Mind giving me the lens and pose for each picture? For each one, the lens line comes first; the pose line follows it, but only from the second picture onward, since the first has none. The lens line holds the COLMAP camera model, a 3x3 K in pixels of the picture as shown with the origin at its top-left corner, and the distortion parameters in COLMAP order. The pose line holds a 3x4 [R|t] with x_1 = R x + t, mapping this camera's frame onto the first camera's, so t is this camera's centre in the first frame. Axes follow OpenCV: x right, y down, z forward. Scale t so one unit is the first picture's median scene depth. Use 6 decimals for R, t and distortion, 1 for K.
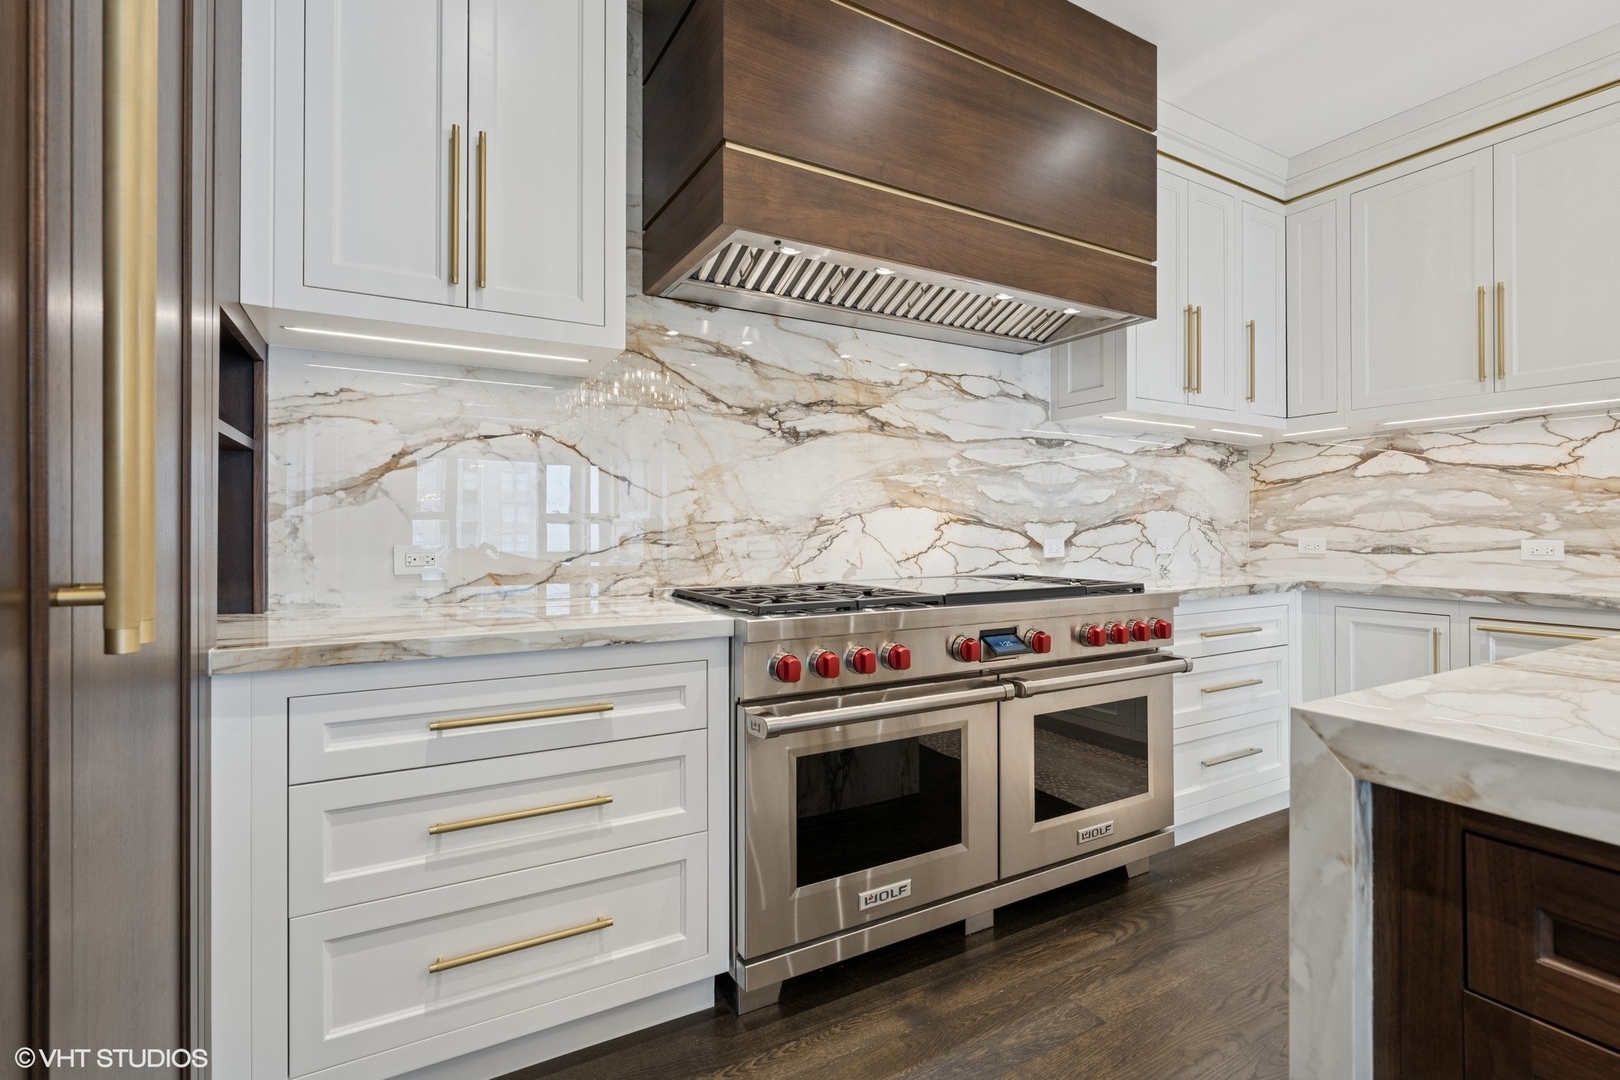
lens RADIAL K [[747.8, 0, 804.9], [0, 747.8, 525.2], [0, 0, 1]] dist [-0.004038, 0.002032]
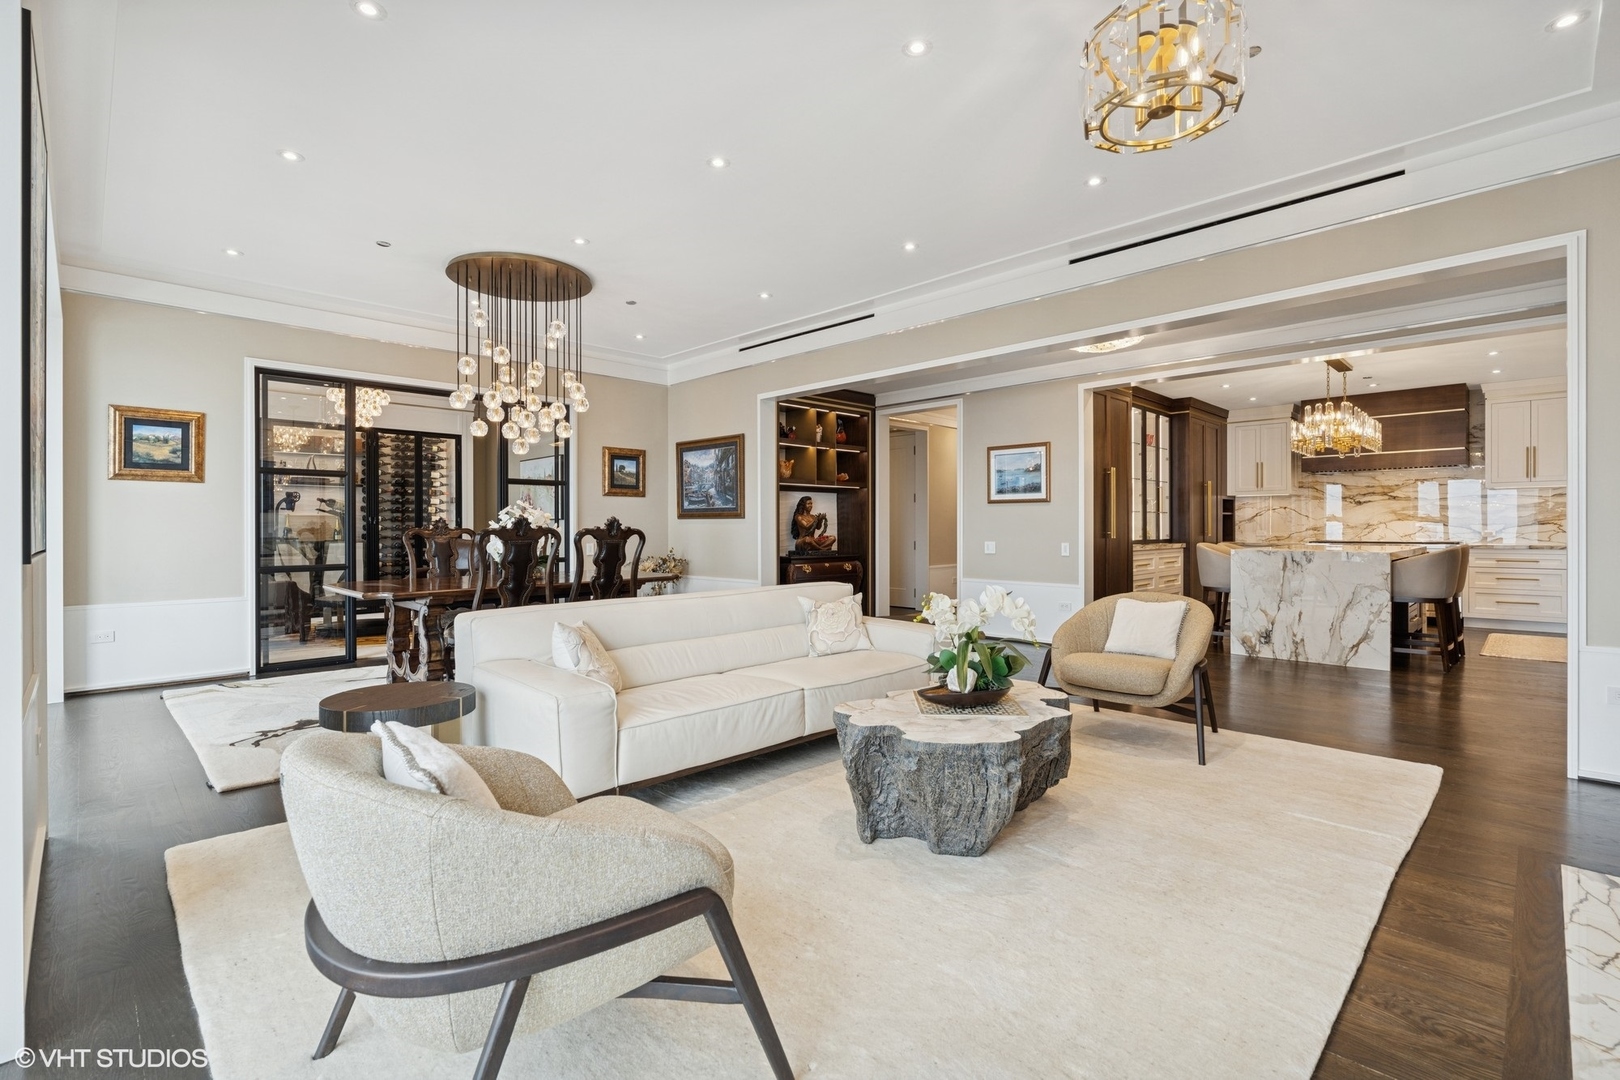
lens RADIAL K [[747.8, 0, 802.1], [0, 747.8, 529.4], [0, 0, 1]] dist [-0.004038, 0.002032]
pose [[0.261183, 0.001250, -0.965288, 2.648977], [0.008443, 0.999958, 0.003580, -0.017841], [0.965252, -0.009085, 0.261162, -2.502101]]
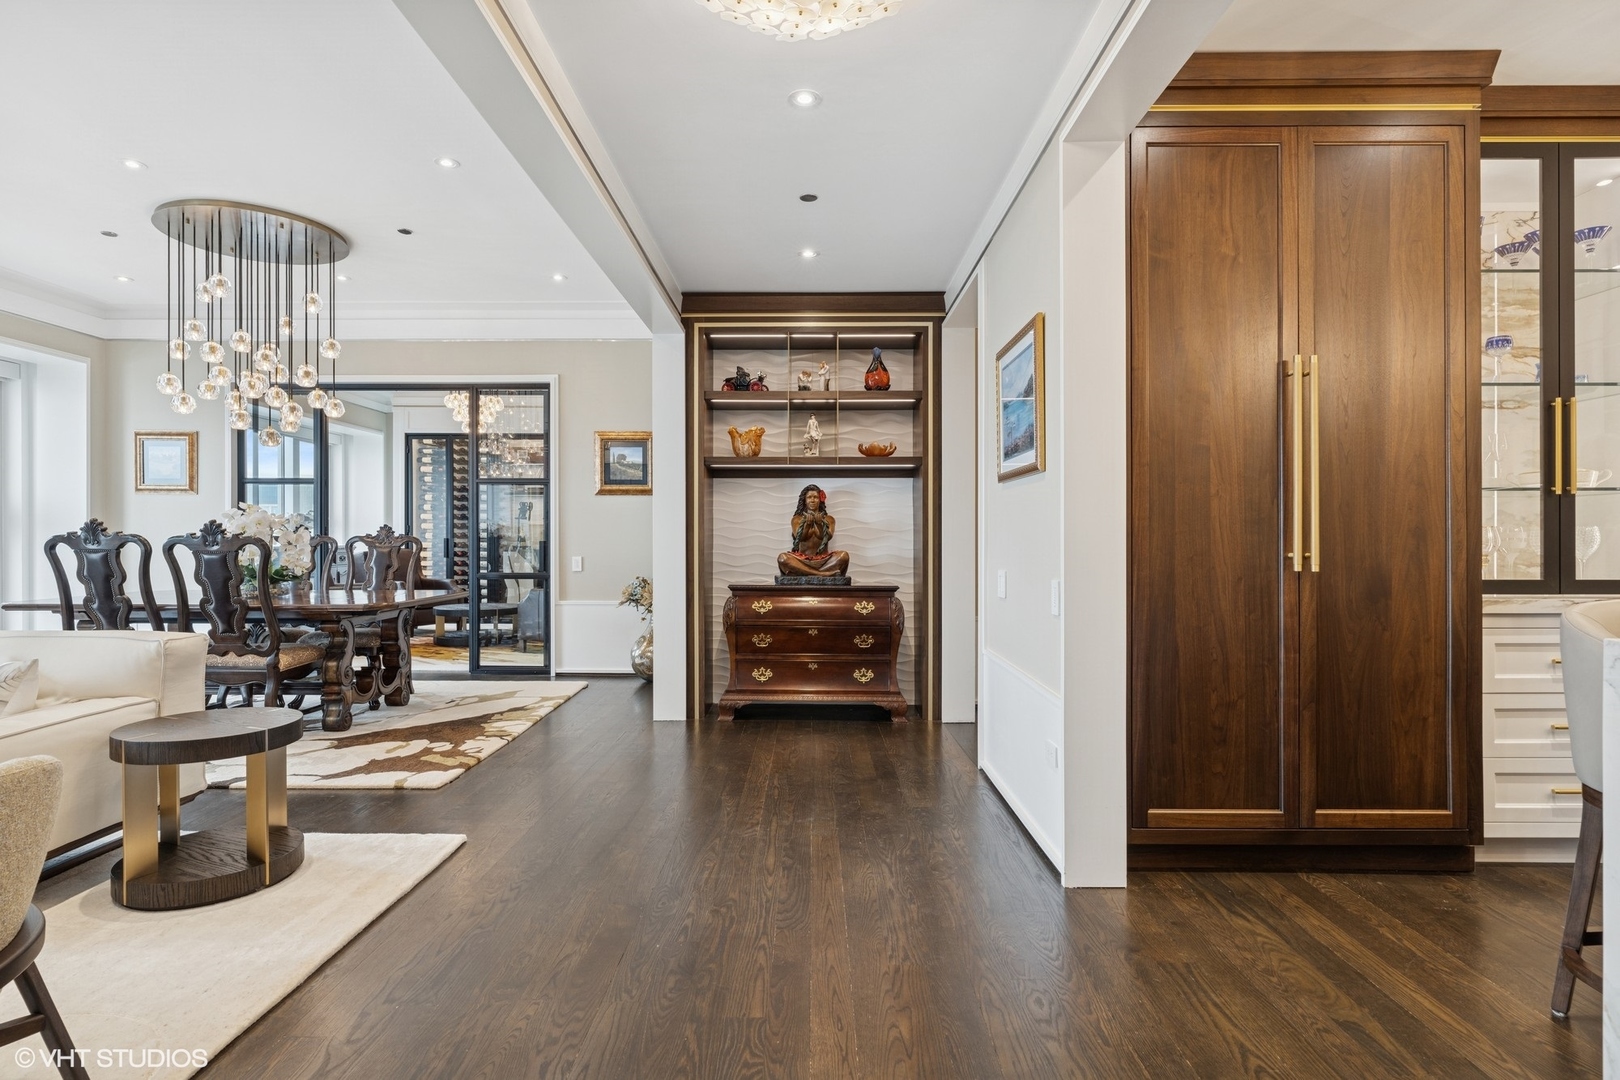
lens RADIAL K [[824.0, 0, 813.5], [0, 824.0, 537.3], [0, 0, 1]] dist [-0.016067, 0.002982]
pose [[-0.519090, -0.002734, -0.854715, 1.463322], [0.002665, 0.999985, -0.004818, -0.004415], [0.854716, -0.004779, -0.519074, -0.700037]]
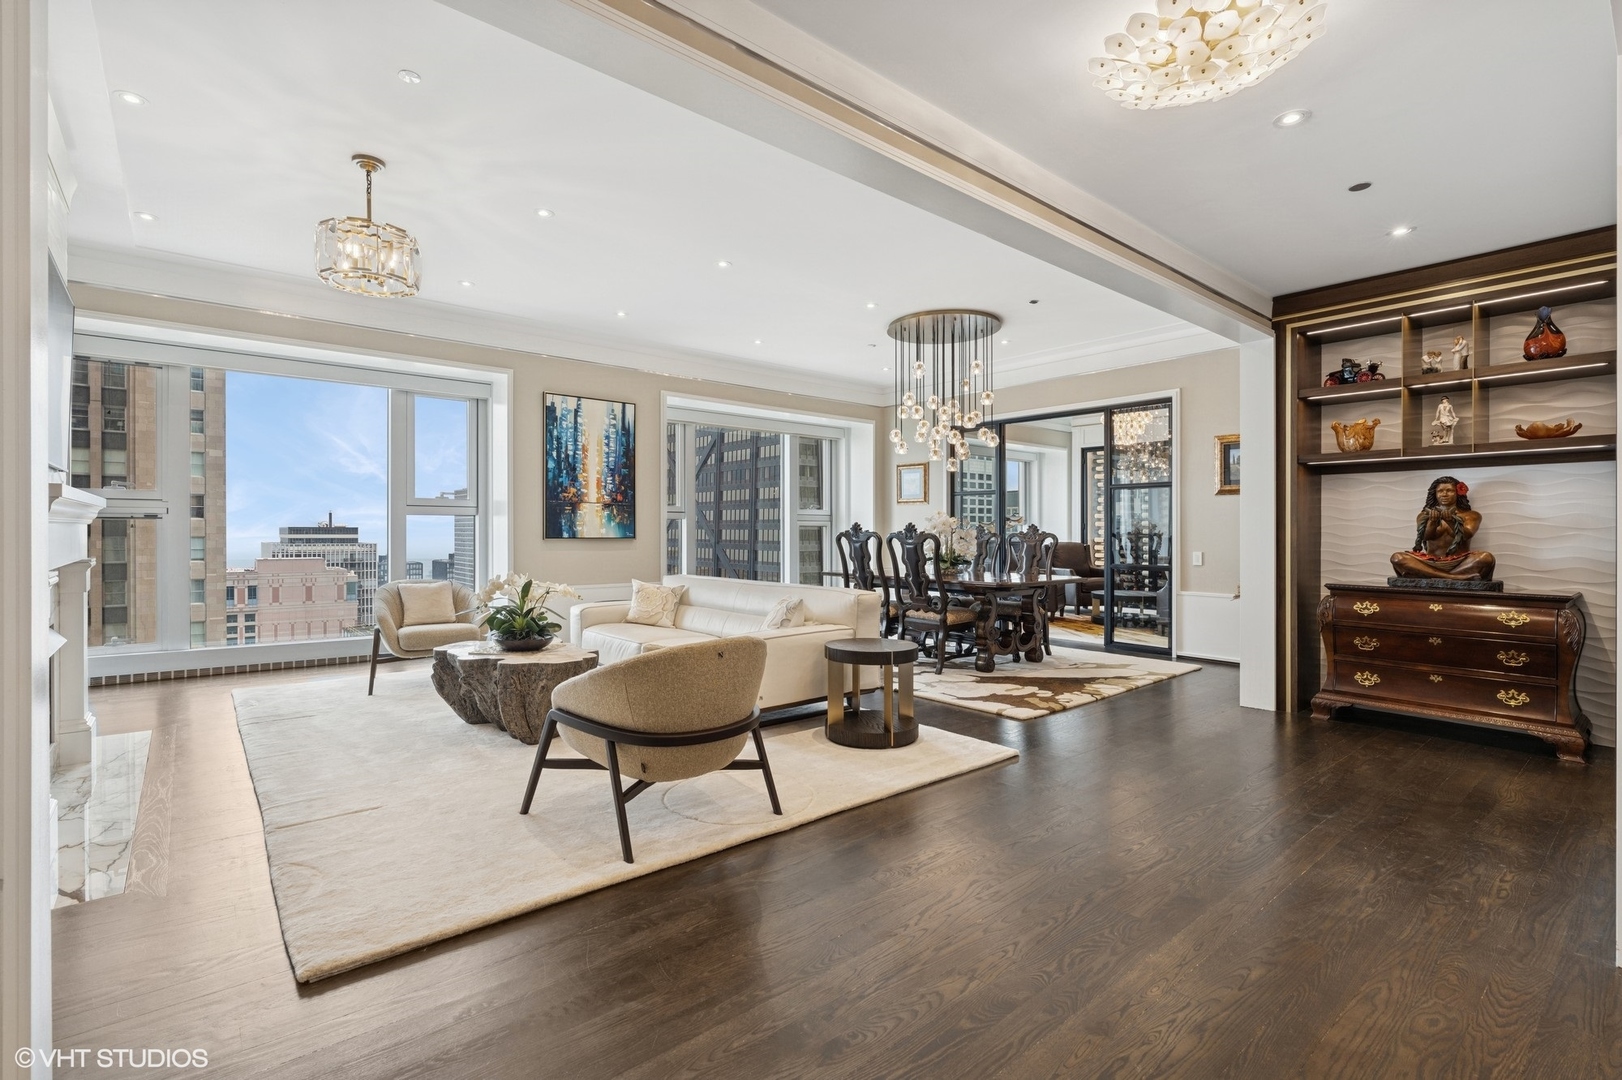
lens RADIAL K [[748.7, 0, 814.3], [0, 748.7, 530.5], [0, 0, 1]] dist [-0.004038, 0.002032]
pose [[-0.986863, -0.005369, -0.161473, 1.362646], [-0.004295, 0.999966, -0.007000, -0.007782], [0.161505, -0.006215, -0.986852, -0.357807]]
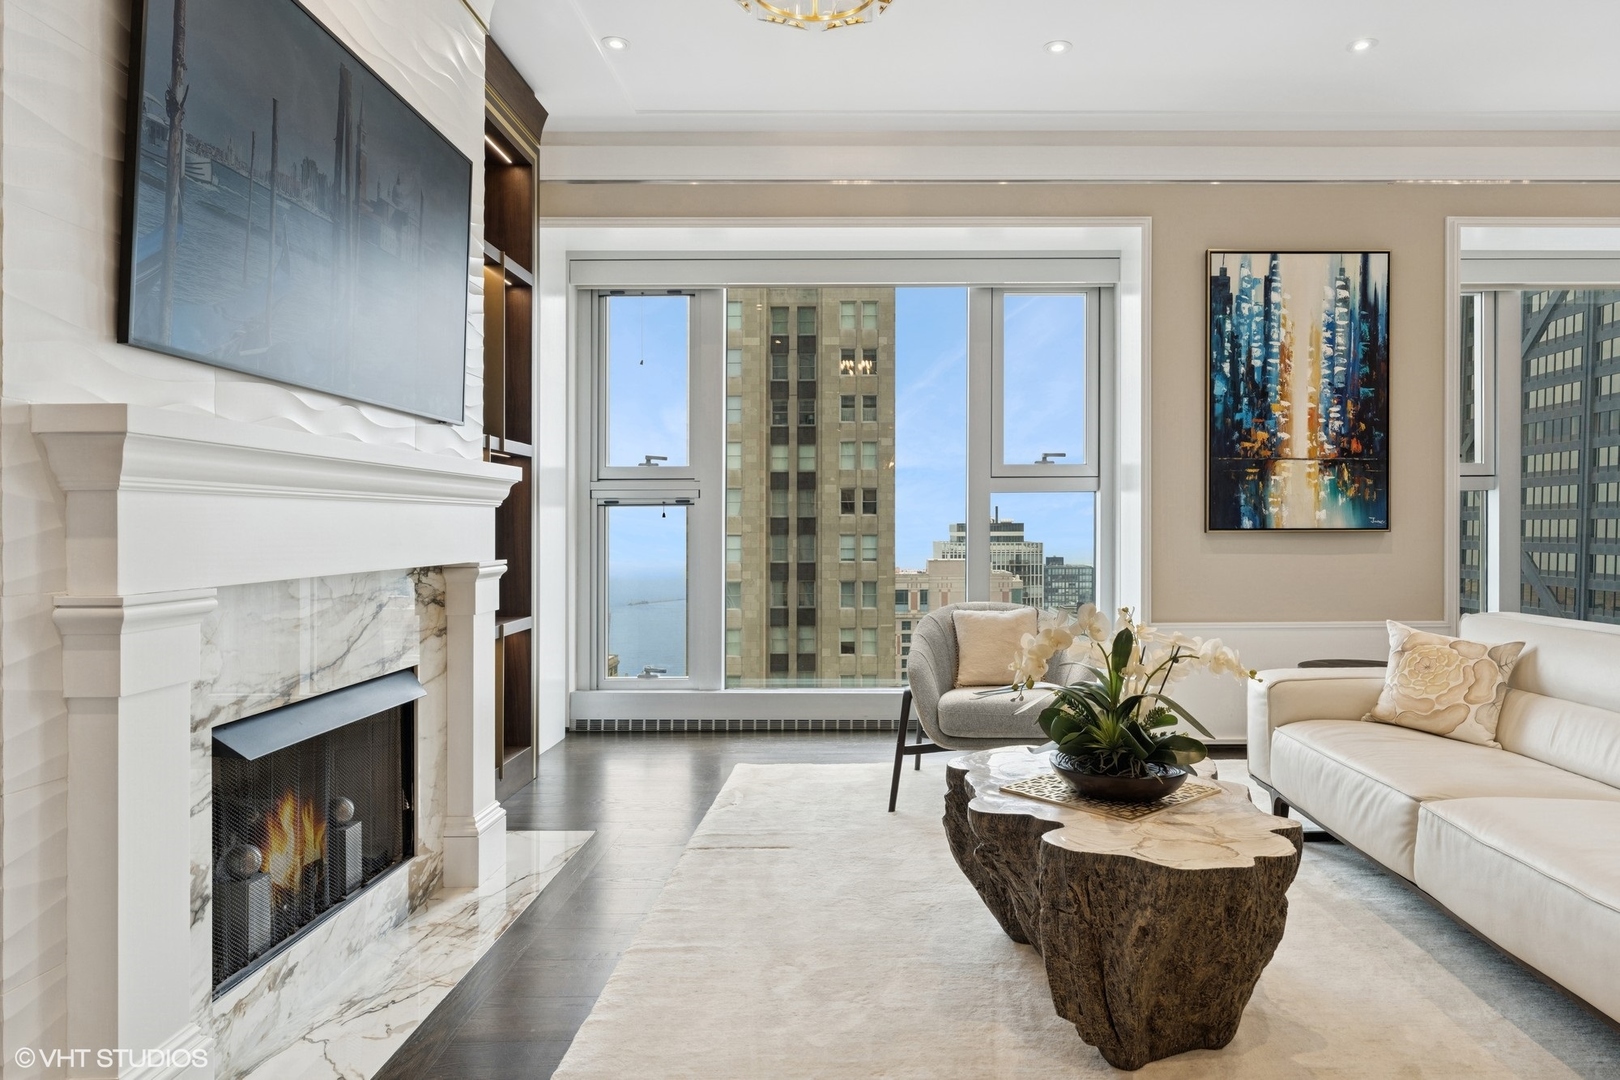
lens RADIAL K [[1026.7, 0, 865.8], [0, 1026.7, 522.4], [0, 0, 1]] dist [-0.018506, 0.008678]
pose [[-0.857926, 0.005624, 0.513743, 1.440816], [0.001432, 0.999962, -0.008556, 0.008053], [-0.513772, -0.006605, -0.857901, -1.128431]]
